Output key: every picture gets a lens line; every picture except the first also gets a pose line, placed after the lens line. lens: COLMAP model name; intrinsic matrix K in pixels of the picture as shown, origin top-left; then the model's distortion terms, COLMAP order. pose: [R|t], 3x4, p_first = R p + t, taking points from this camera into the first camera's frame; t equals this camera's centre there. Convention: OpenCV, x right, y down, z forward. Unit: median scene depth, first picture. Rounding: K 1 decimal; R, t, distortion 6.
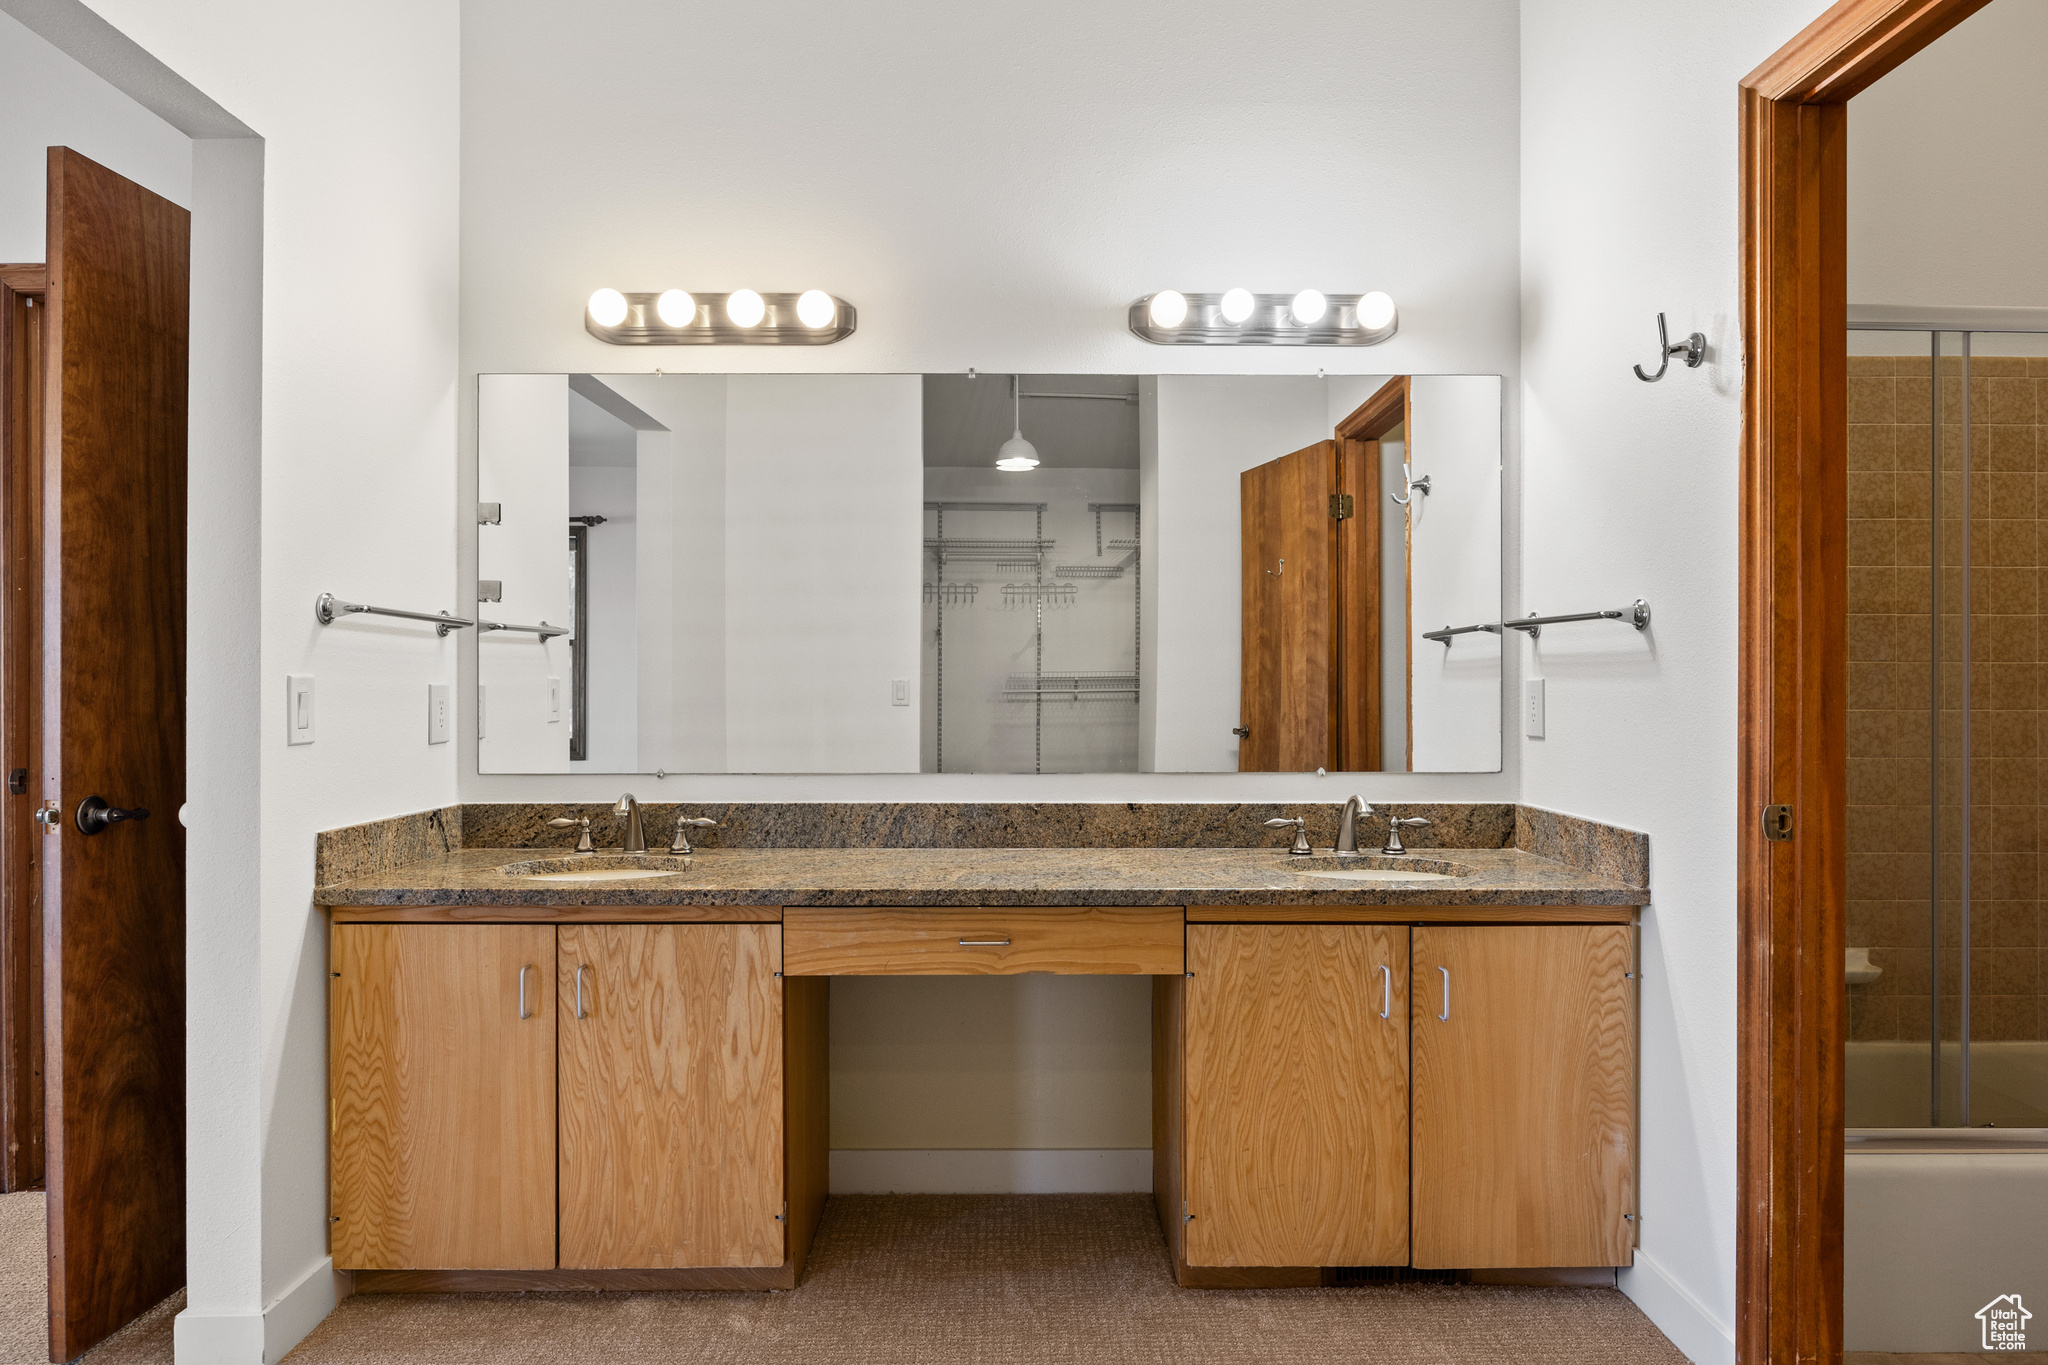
lens RADIAL K [[1245.8, 0, 1024.0], [0, 1245.8, 682.5], [0, 0, 1]] dist [-0.003193, -0.002345]
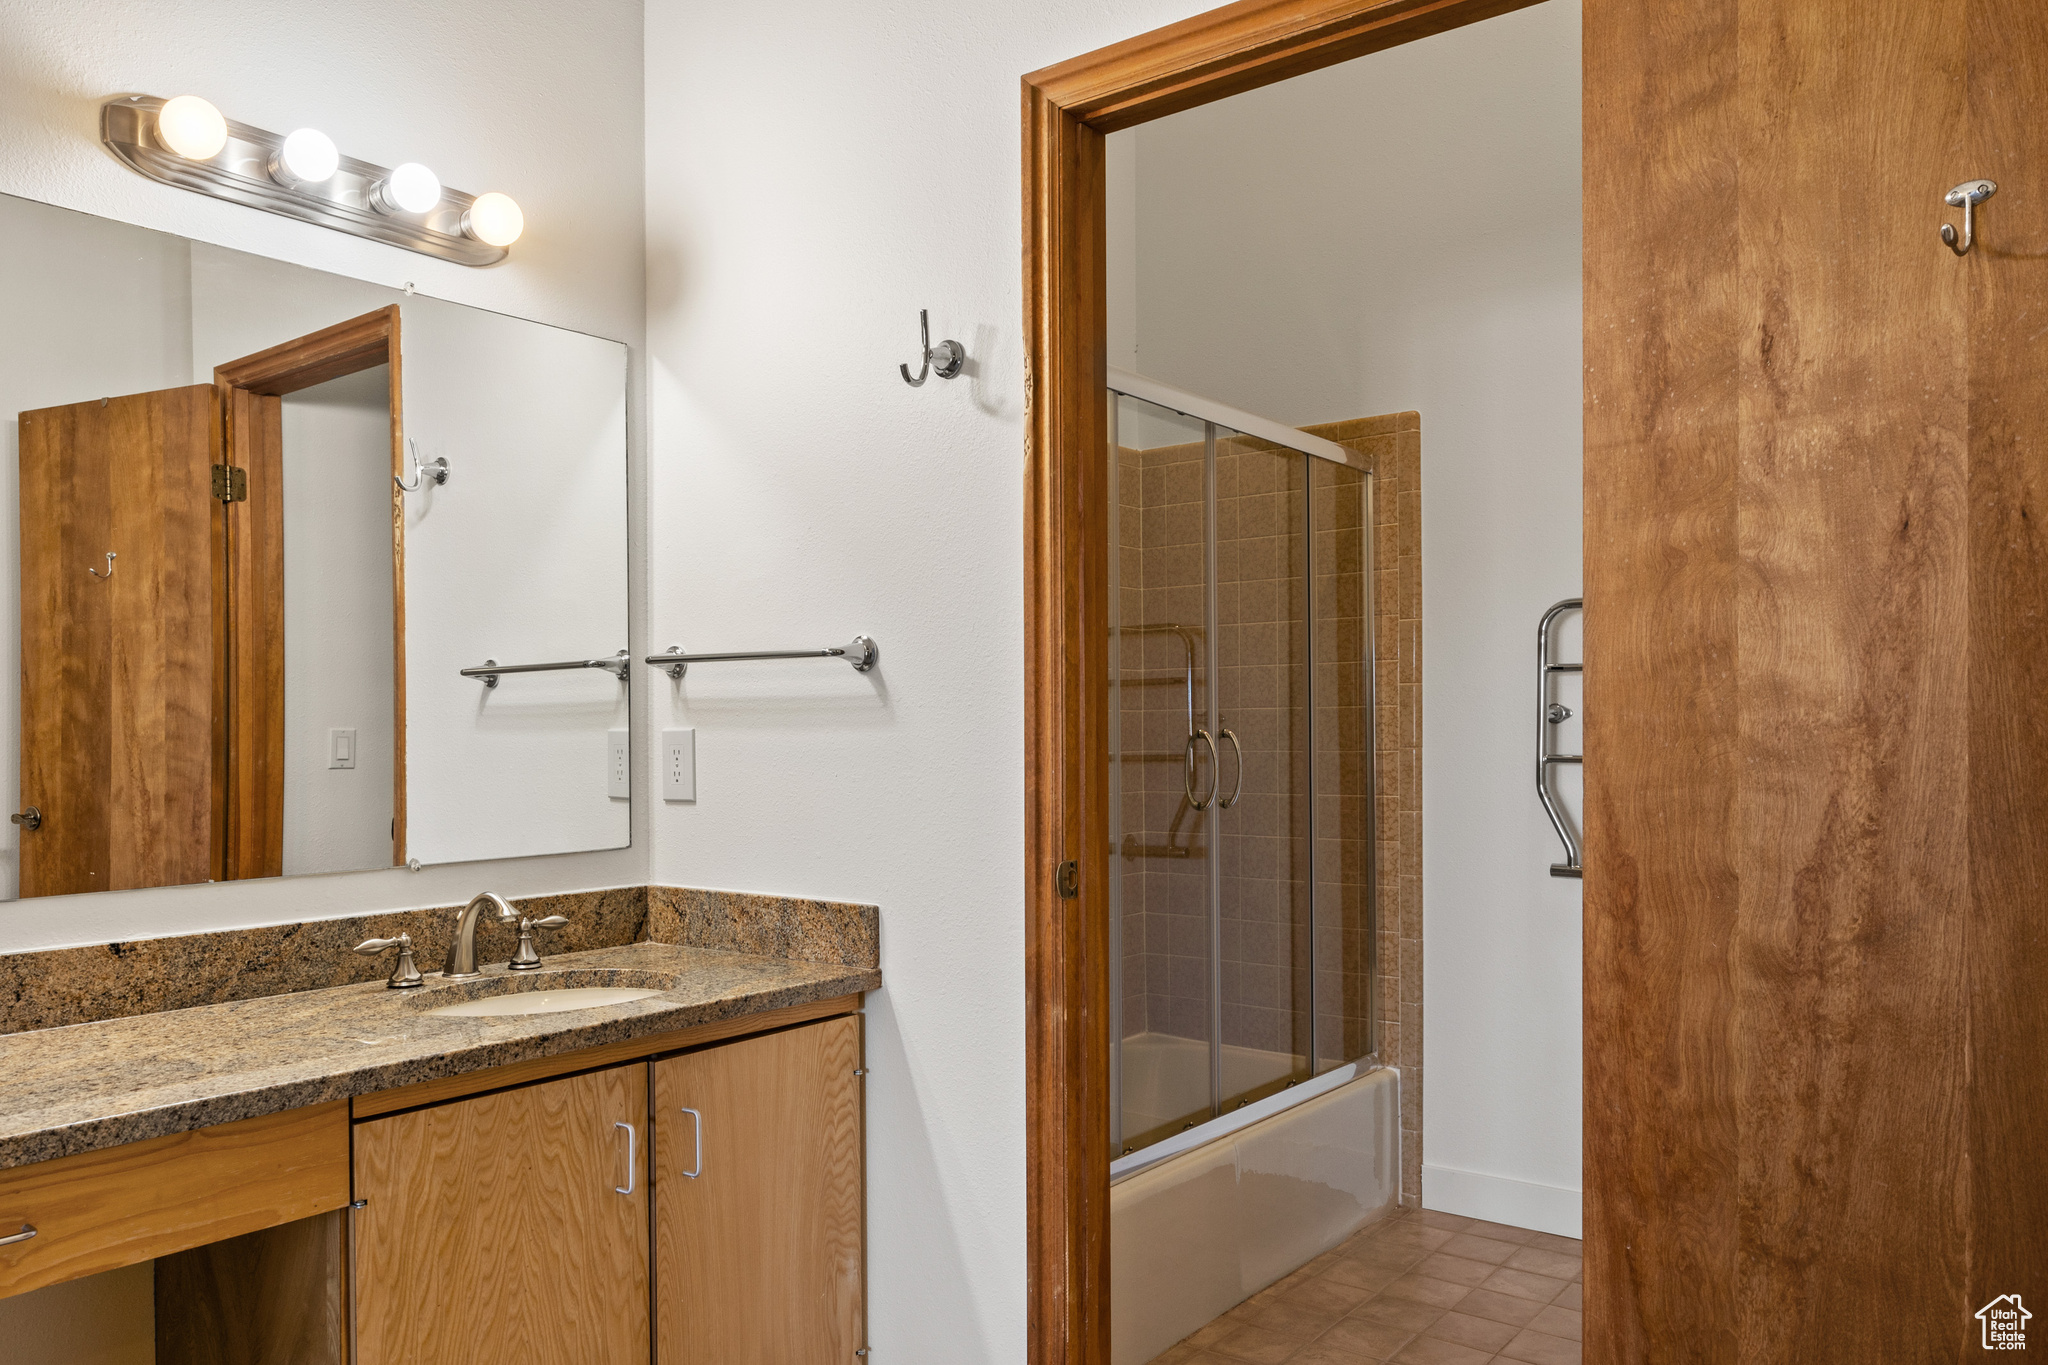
lens RADIAL K [[1468.3, 0, 1028.5], [0, 1468.3, 740.8], [0, 0, 1]] dist [0.000968, 0.001094]
pose [[0.617048, -0.011245, 0.786845, -0.240073], [0.007837, 0.999936, 0.008145, -0.001390], [-0.786886, 0.001140, 0.617097, 0.282983]]
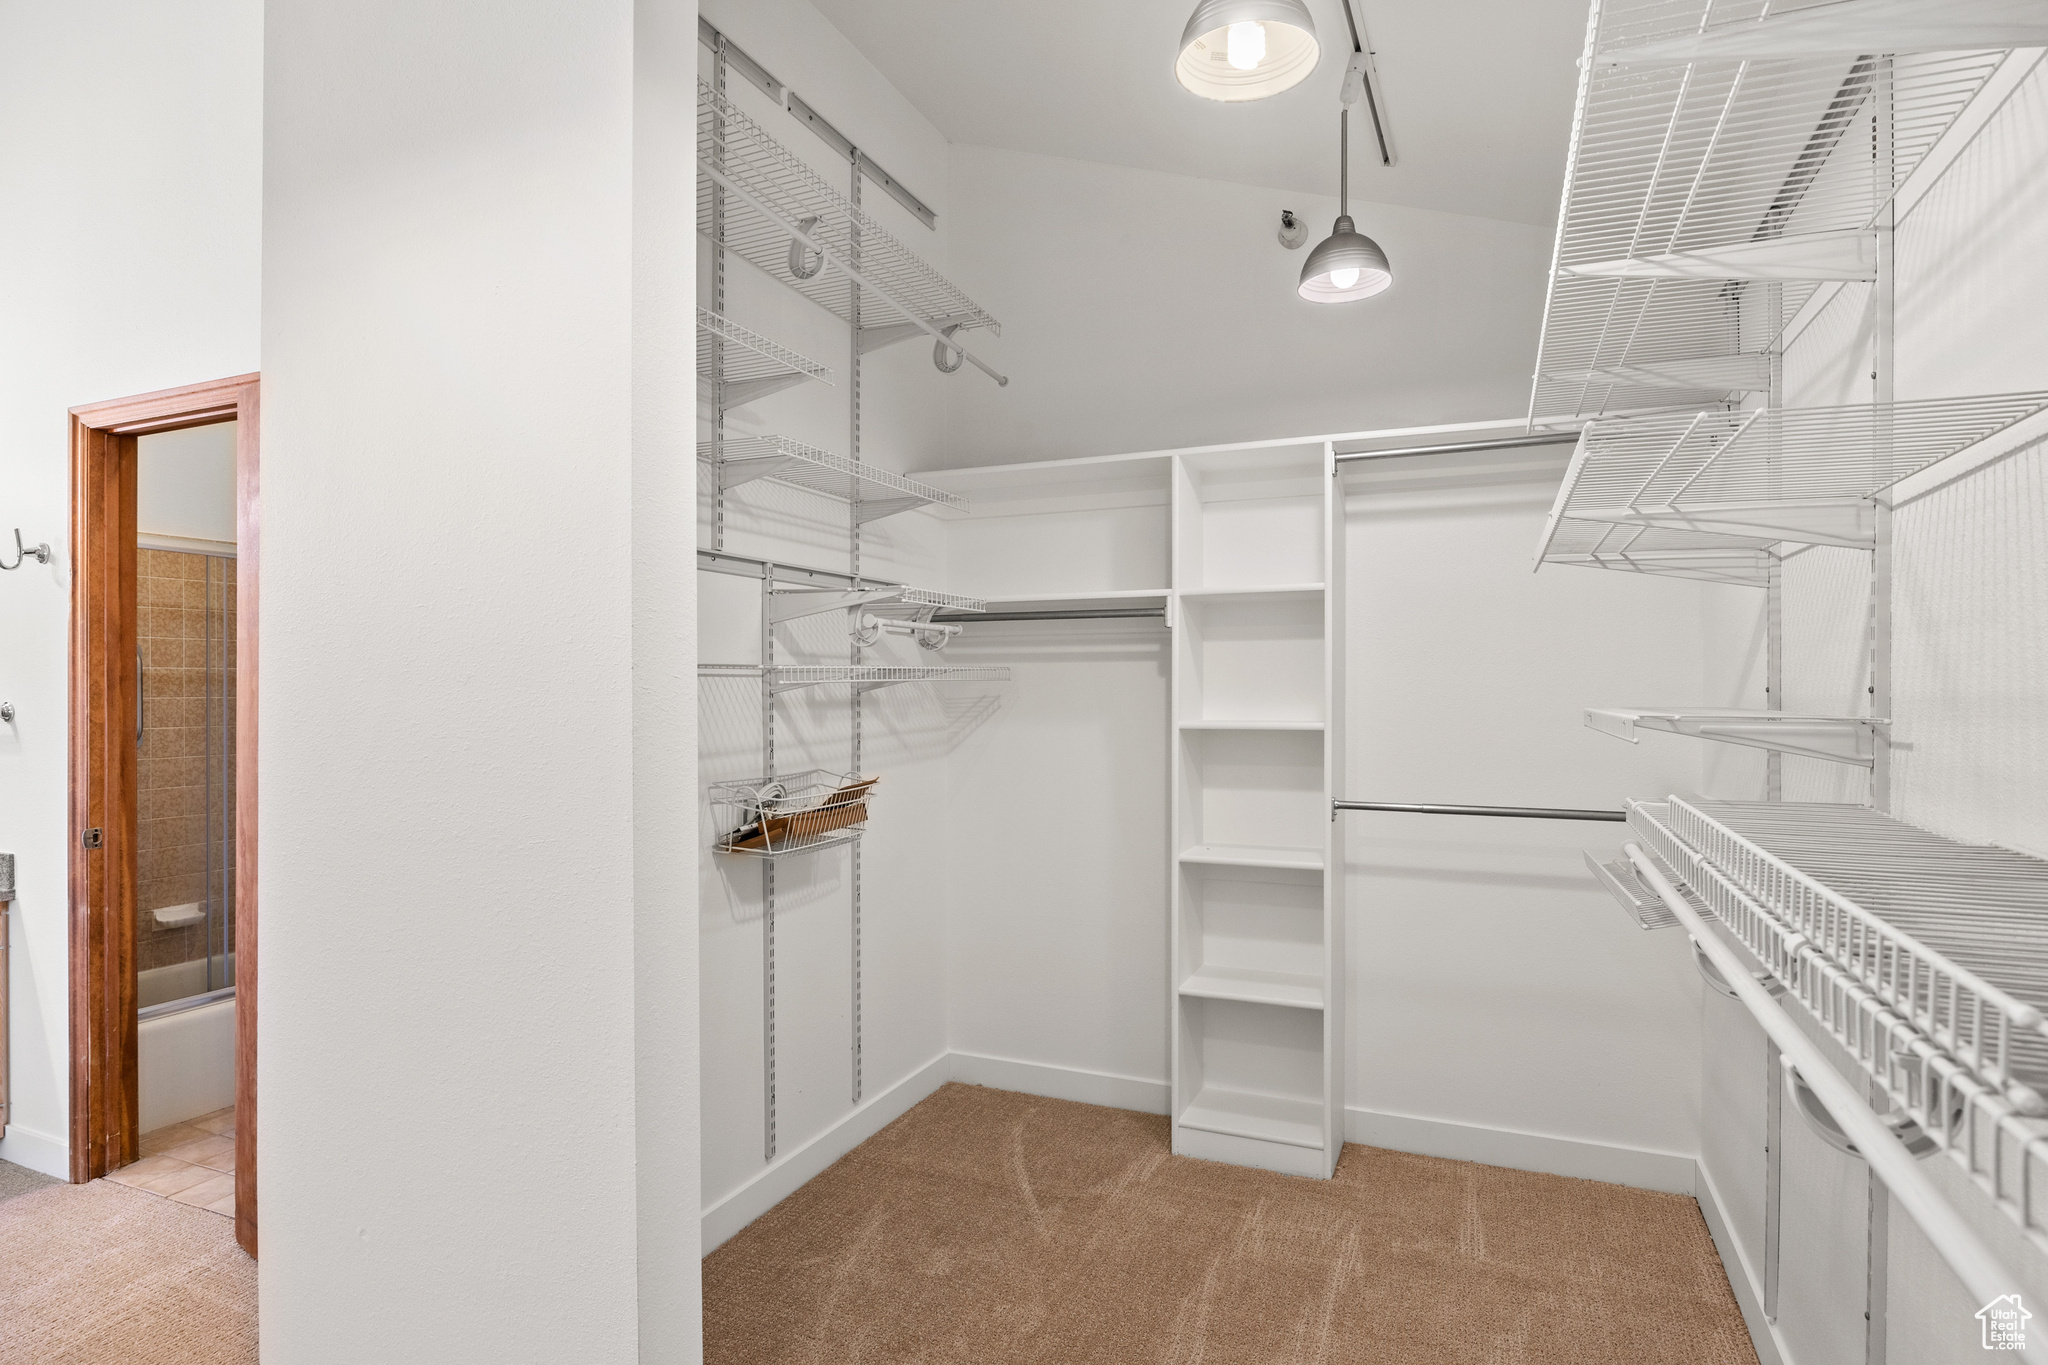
lens RADIAL K [[1085.6, 0, 1024.0], [0, 1085.6, 682.5], [0, 0, 1]] dist [-0.003886, -0.001410]
pose [[0.407349, -0.001108, 0.913272, -0.214449], [0.002509, 0.999997, 0.000094, -0.088166], [-0.913269, 0.002253, 0.407351, -0.696994]]
